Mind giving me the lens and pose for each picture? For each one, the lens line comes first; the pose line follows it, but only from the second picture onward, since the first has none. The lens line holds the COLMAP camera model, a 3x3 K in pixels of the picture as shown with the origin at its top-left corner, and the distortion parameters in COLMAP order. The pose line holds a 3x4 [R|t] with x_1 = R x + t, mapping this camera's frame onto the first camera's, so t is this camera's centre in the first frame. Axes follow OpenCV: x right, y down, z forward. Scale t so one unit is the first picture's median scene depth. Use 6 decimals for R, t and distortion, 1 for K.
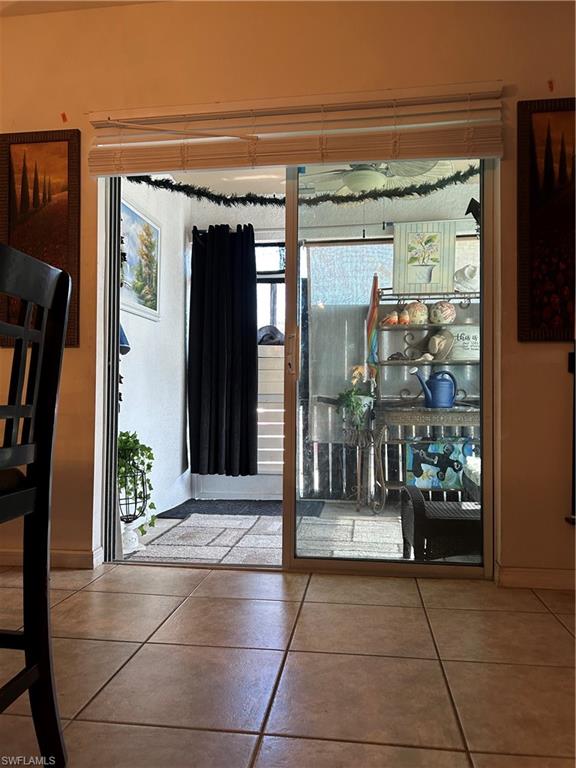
lens RADIAL K [[578.4, 0, 288.5], [0, 578.4, 383.3], [0, 0, 1]] dist [0.045853, -0.030765]
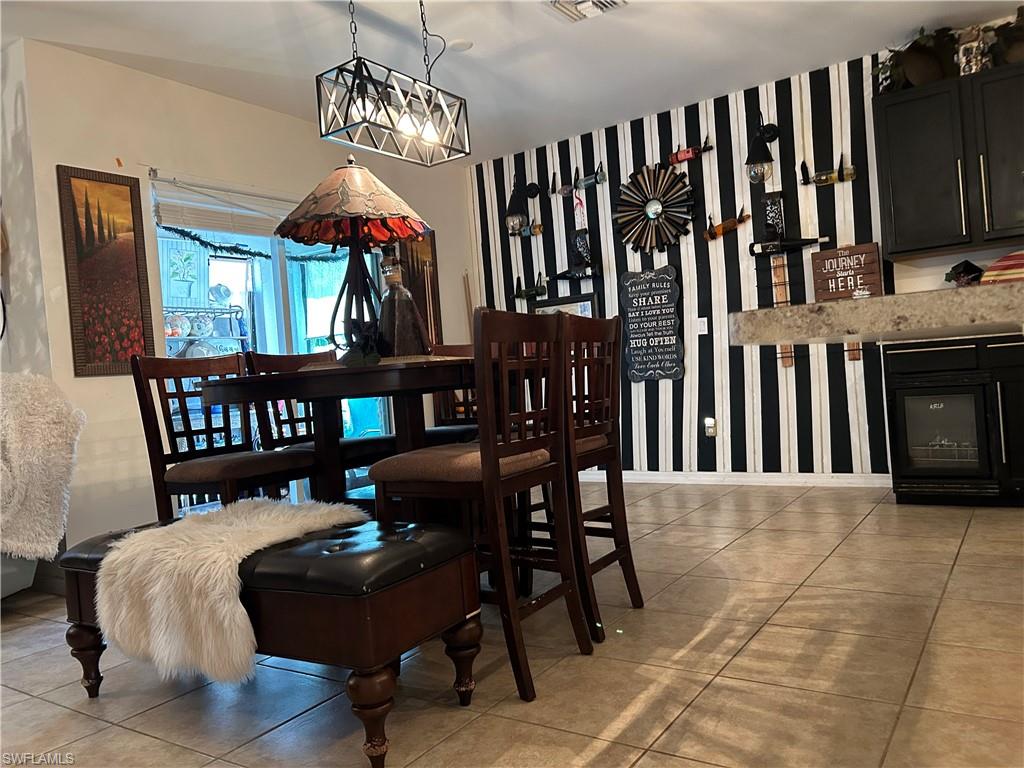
lens RADIAL K [[771.2, 0, 512.2], [0, 771.2, 373.2], [0, 0, 1]] dist [0.045853, -0.030765]
pose [[0.433411, -0.040877, 0.900269, -1.388782], [0.050781, 0.998491, 0.020889, -0.057657], [-0.899765, 0.036663, 0.434833, -0.270299]]
